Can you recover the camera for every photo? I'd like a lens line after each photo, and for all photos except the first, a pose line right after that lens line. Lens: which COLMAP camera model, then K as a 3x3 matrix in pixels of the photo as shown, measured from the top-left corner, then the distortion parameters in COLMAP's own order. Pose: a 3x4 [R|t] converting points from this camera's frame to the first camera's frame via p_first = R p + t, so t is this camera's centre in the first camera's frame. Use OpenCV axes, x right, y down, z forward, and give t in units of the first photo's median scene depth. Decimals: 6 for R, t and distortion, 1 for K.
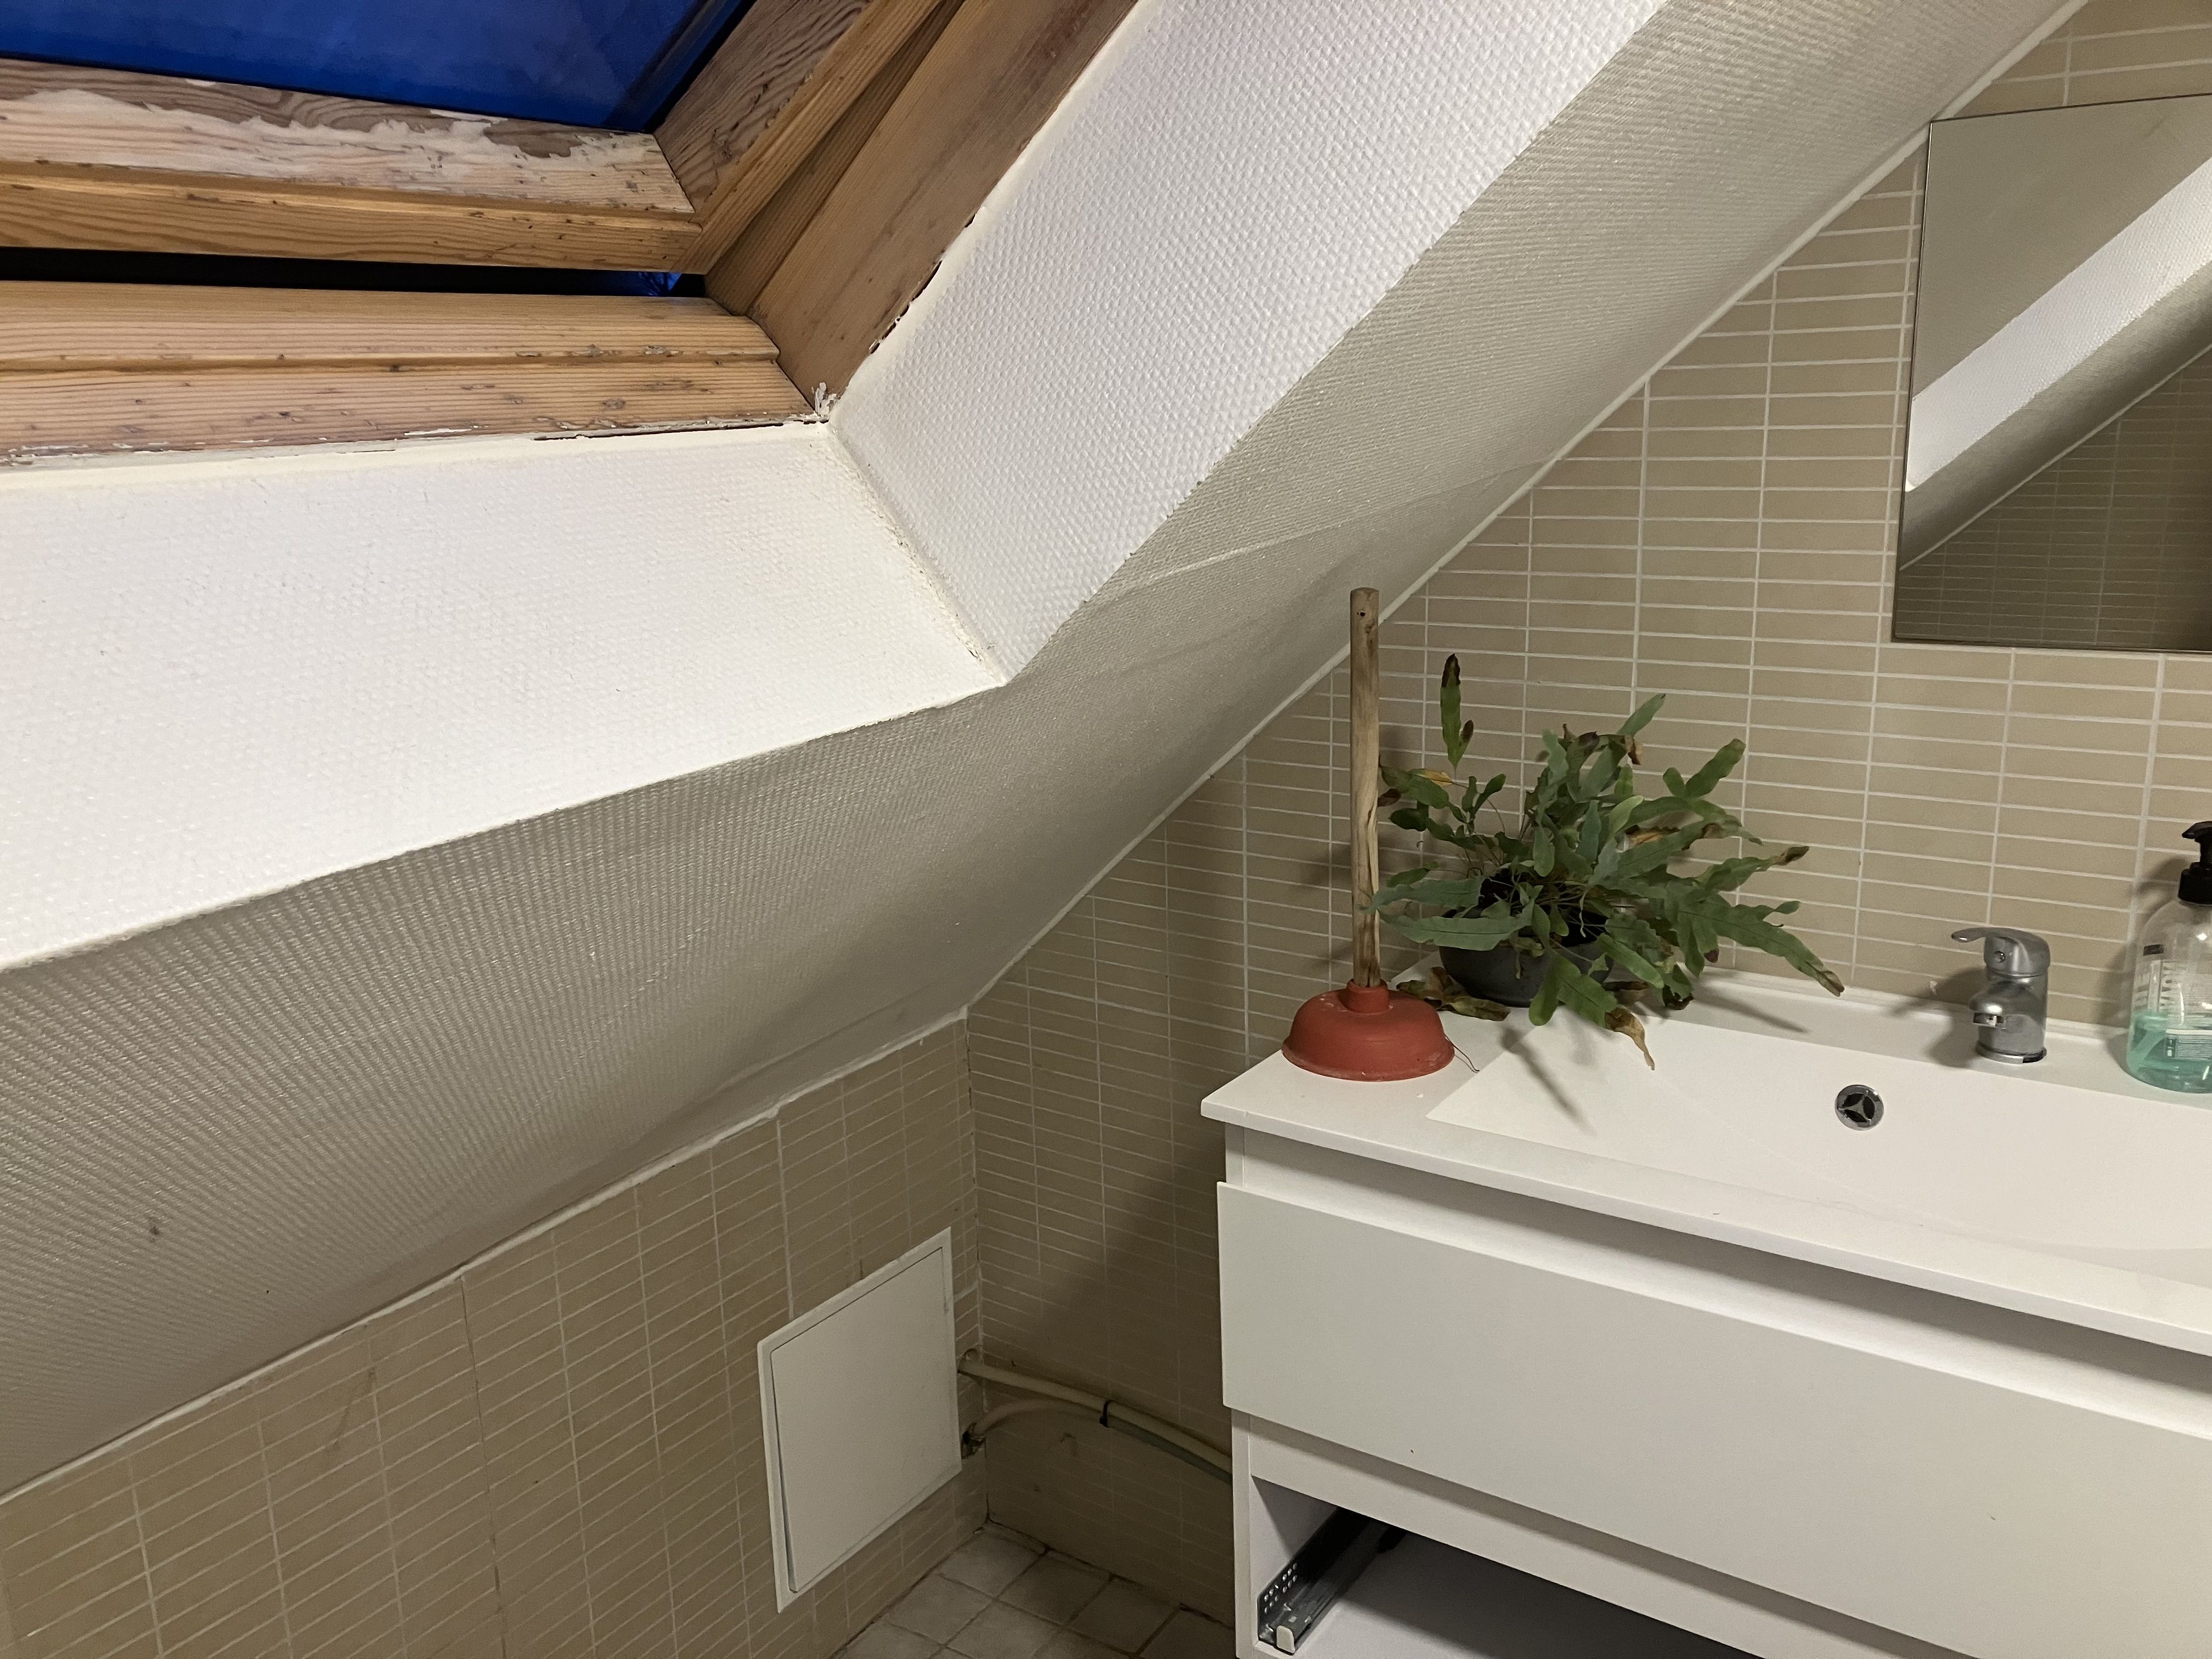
lens RADIAL K [[1805.0, 0, 1106.0], [0, 1805.0, 829.5], [0, 0, 1]] dist [0.005365, 0.005531]
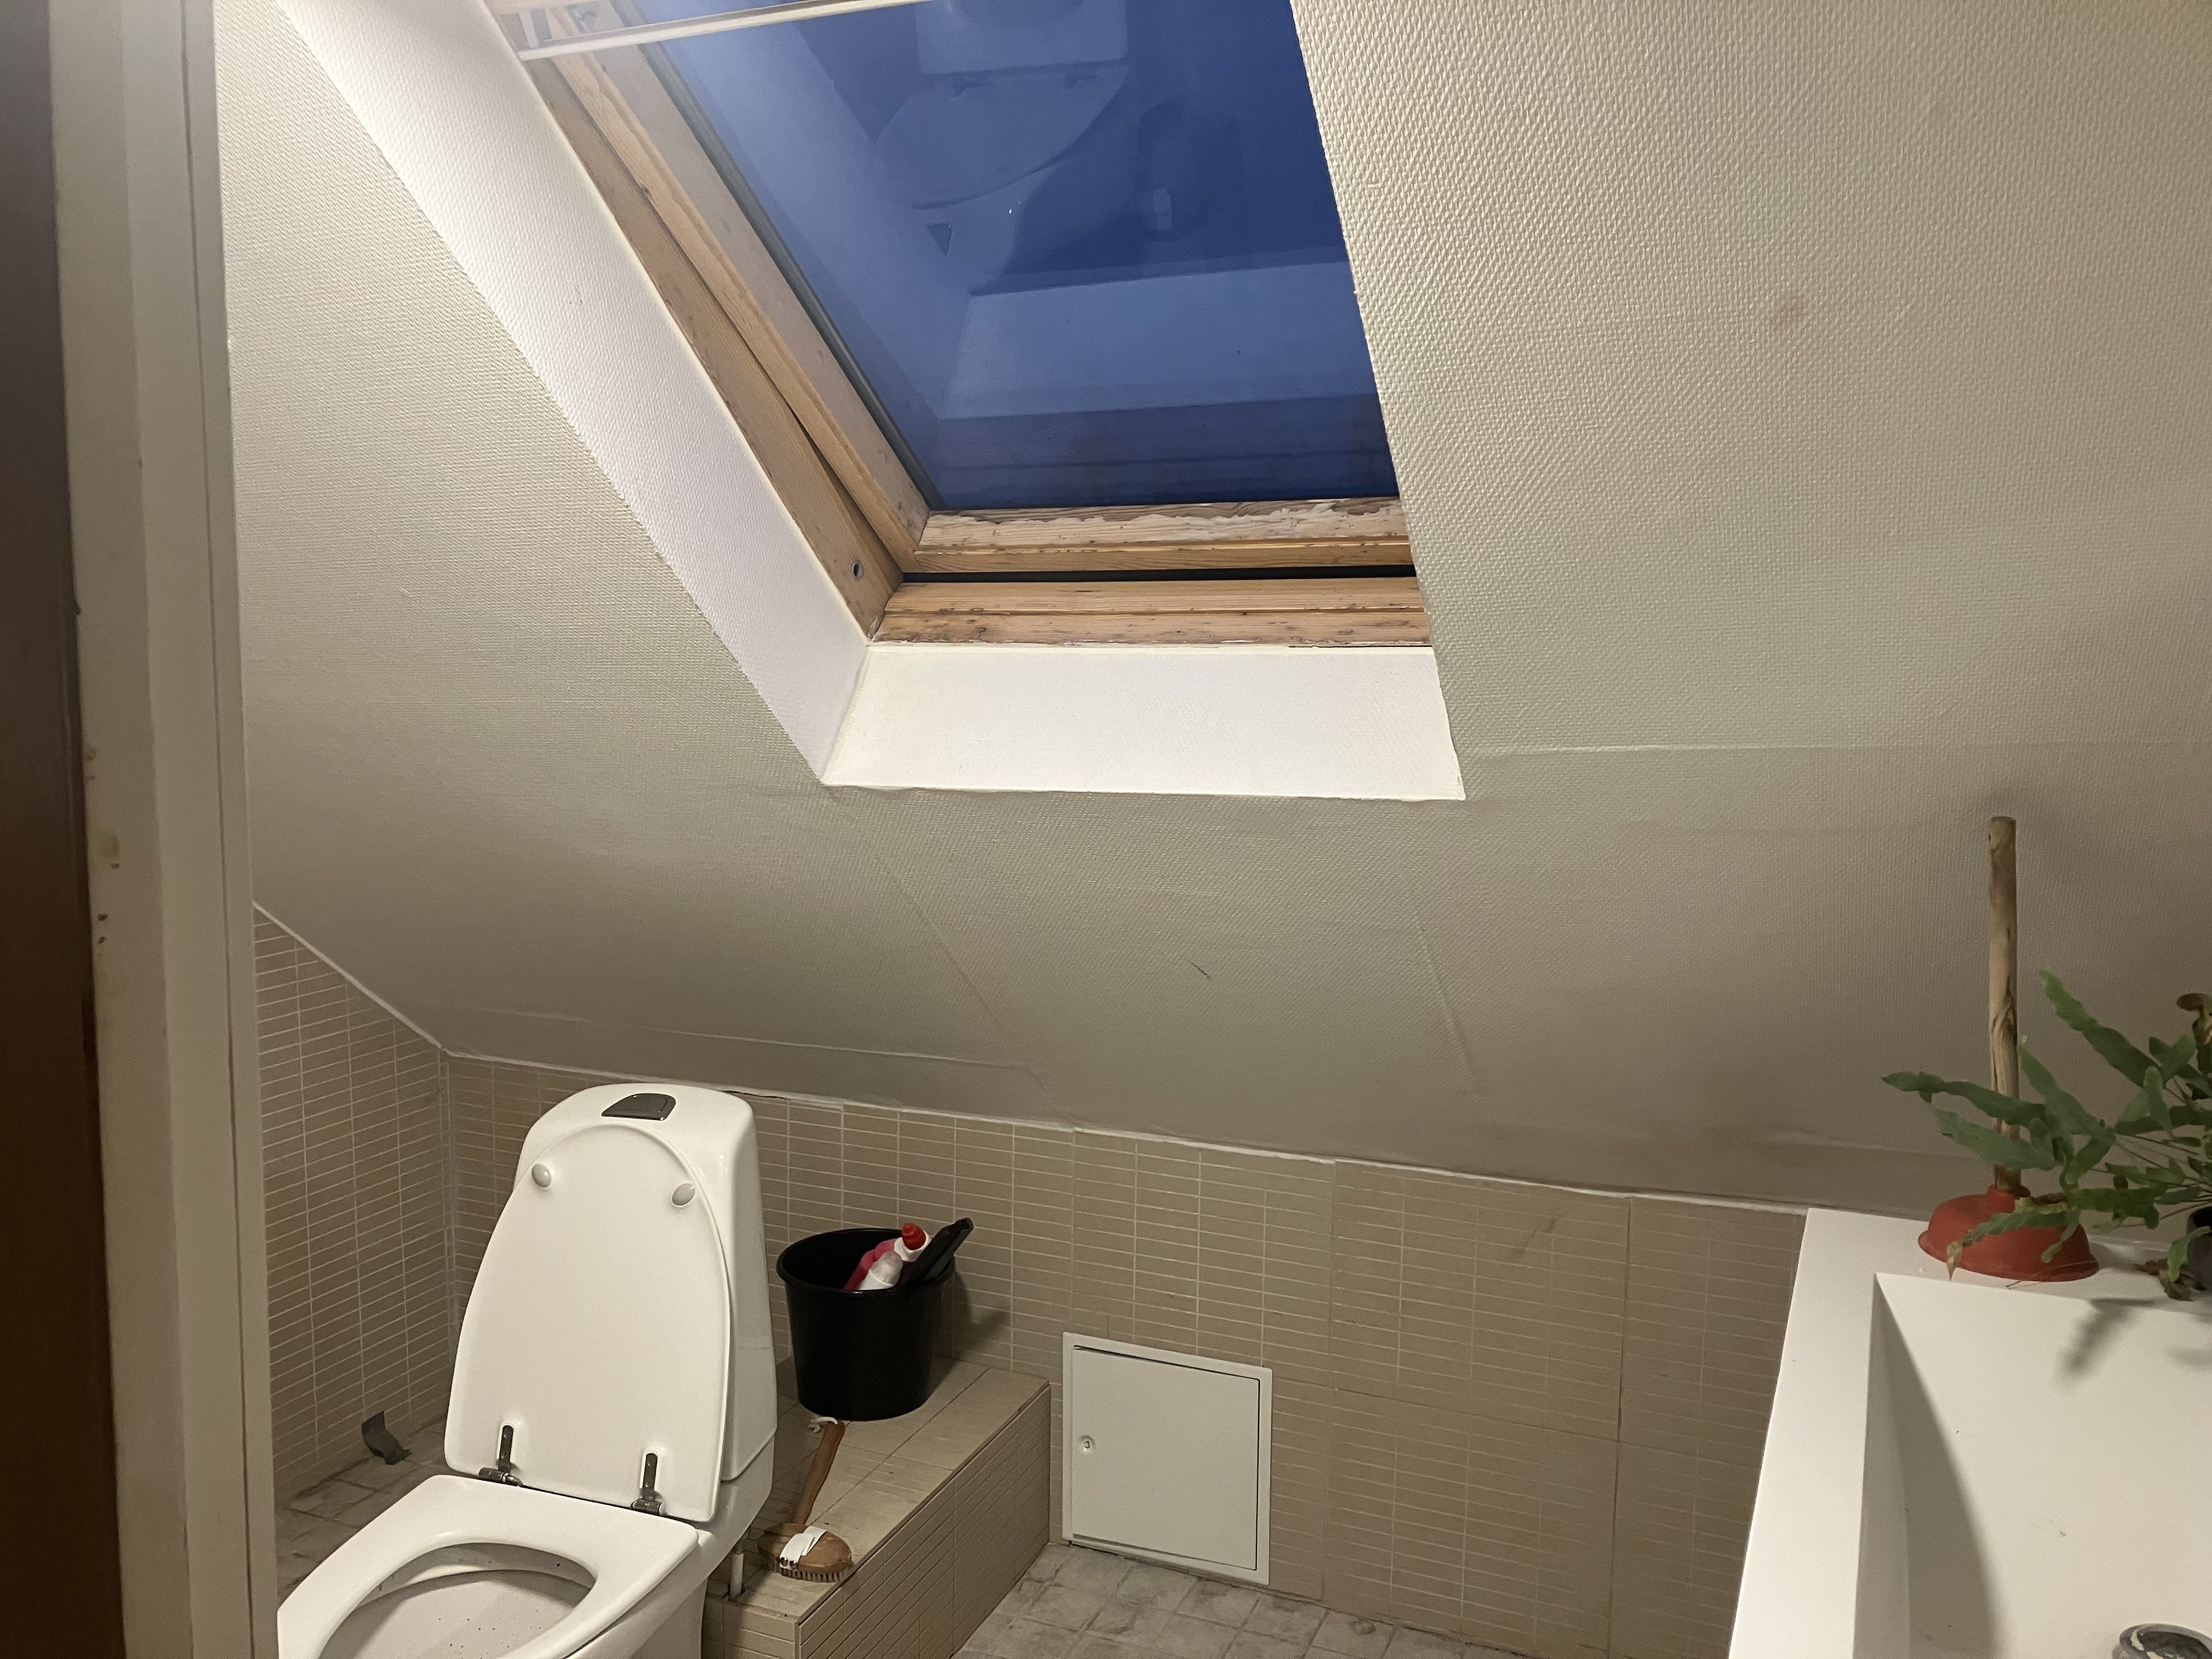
lens RADIAL K [[1805.0, 0, 1106.0], [0, 1805.0, 829.5], [0, 0, 1]] dist [0.005365, 0.005531]
pose [[0.187539, 0.142928, -0.971803, 1.797280], [-0.238555, 0.966363, 0.096091, -0.160903], [0.952849, 0.213807, 0.215327, 0.372509]]
